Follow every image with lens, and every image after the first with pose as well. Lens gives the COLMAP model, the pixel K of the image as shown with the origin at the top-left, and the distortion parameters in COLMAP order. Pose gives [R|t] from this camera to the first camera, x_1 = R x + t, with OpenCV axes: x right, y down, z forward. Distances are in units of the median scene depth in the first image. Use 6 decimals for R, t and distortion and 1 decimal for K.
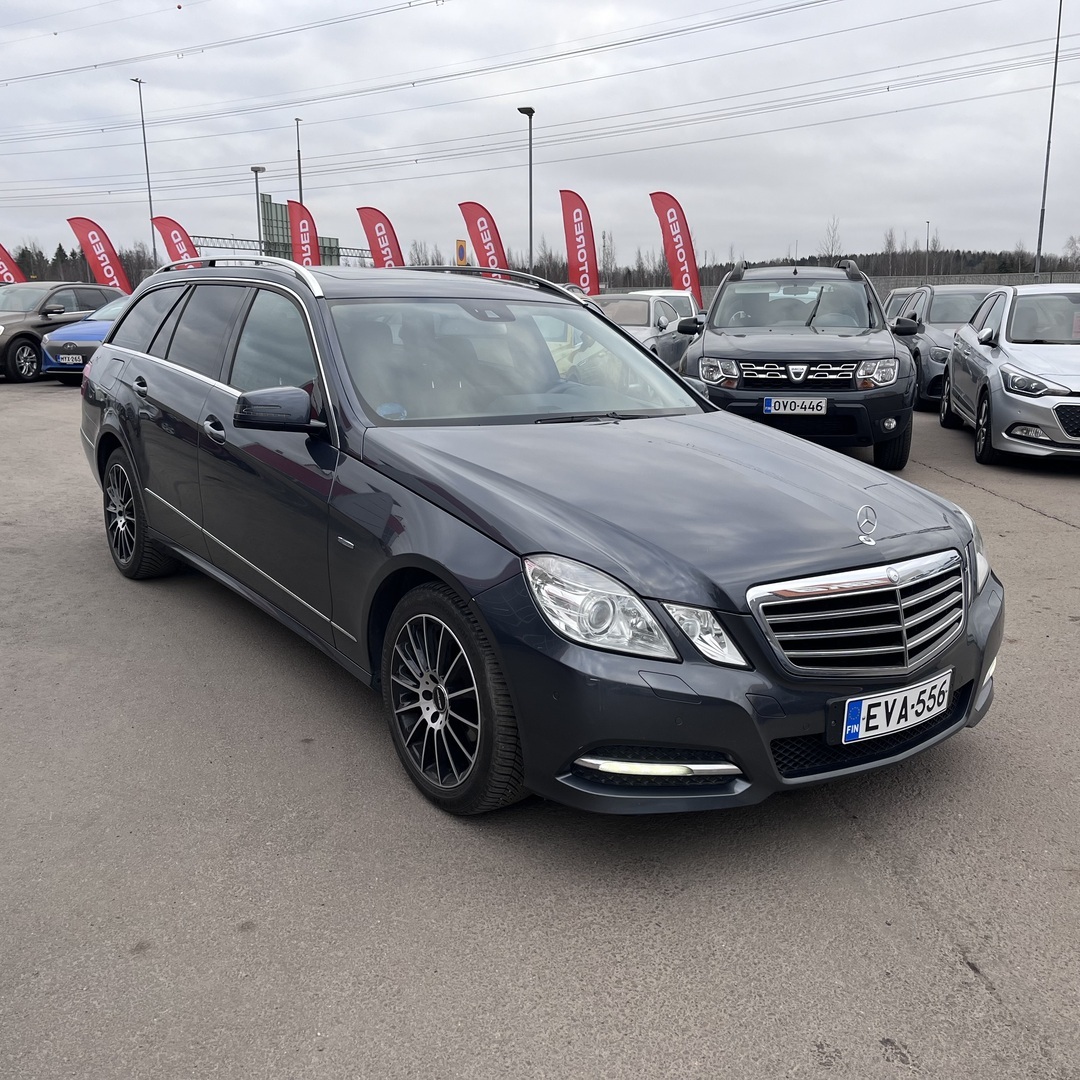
lens RADIAL K [[1103.6, 0, 543.1], [0, 1103.6, 525.8], [0, 0, 1]] dist [0.062322, -0.048960]
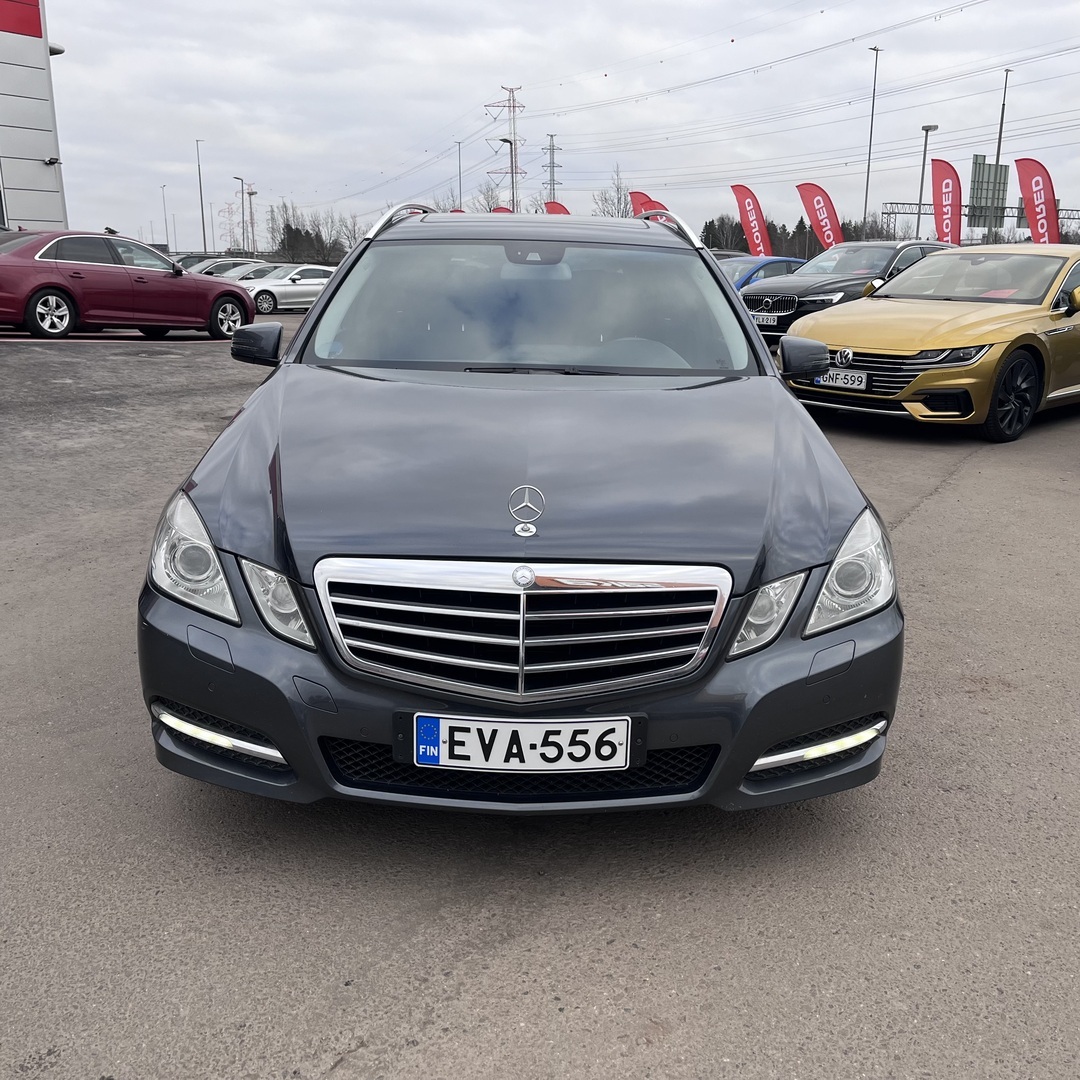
lens RADIAL K [[1103.6, 0, 543.1], [0, 1103.6, 525.8], [0, 0, 1]] dist [0.062322, -0.048960]
pose [[0.807111, 0.136898, -0.574309, 0.789306], [-0.122271, 0.990415, 0.064251, -0.043699], [0.577600, 0.018364, 0.816113, 0.378091]]
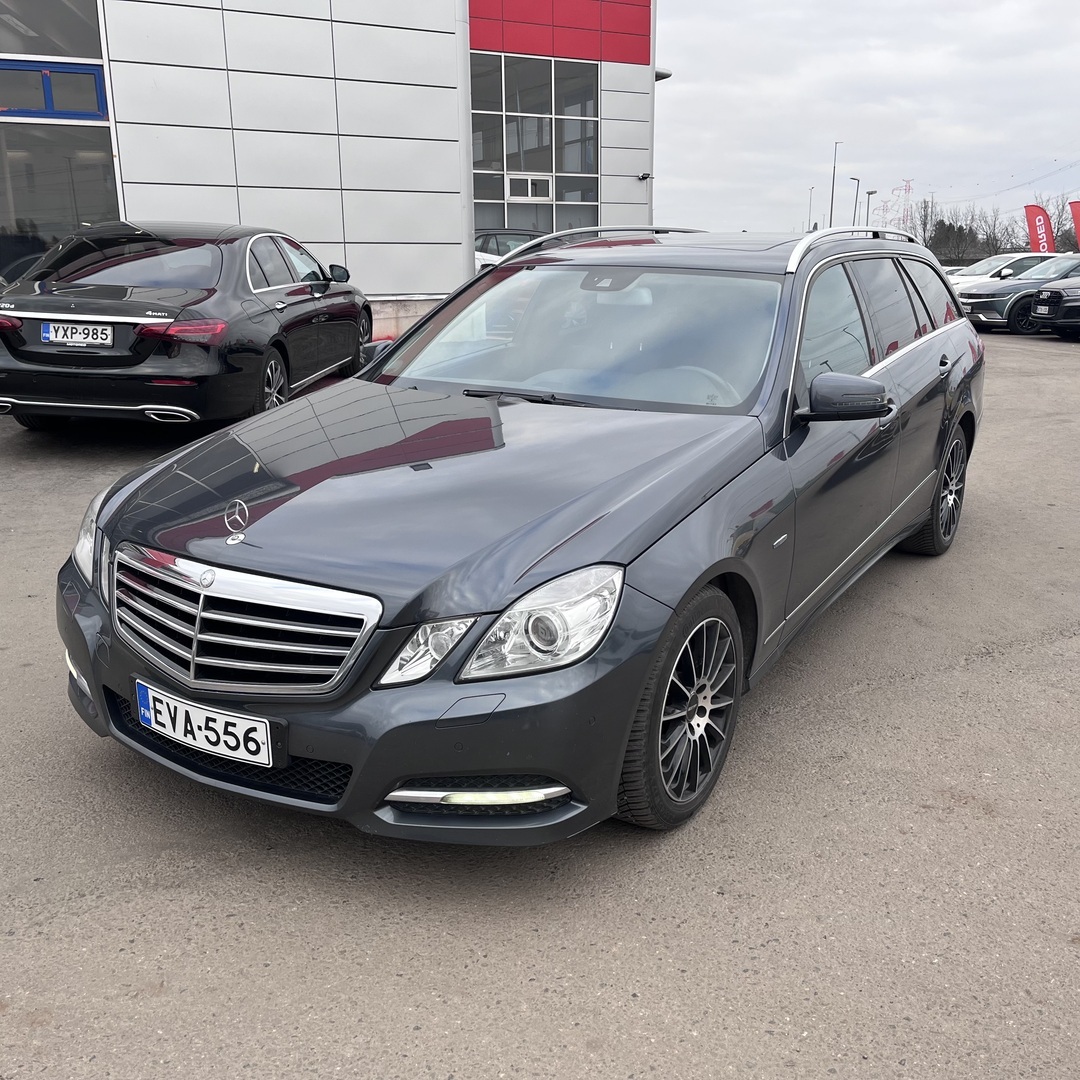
lens RADIAL K [[1088.8, 0, 540.0], [0, 1088.8, 540.0], [0, 0, 1]] dist [0.051093, -0.025217]
pose [[0.366599, 0.226369, -0.902420, 1.227709], [-0.185213, 0.968292, 0.167652, -0.186124], [0.911757, 0.105679, 0.396902, 0.914111]]
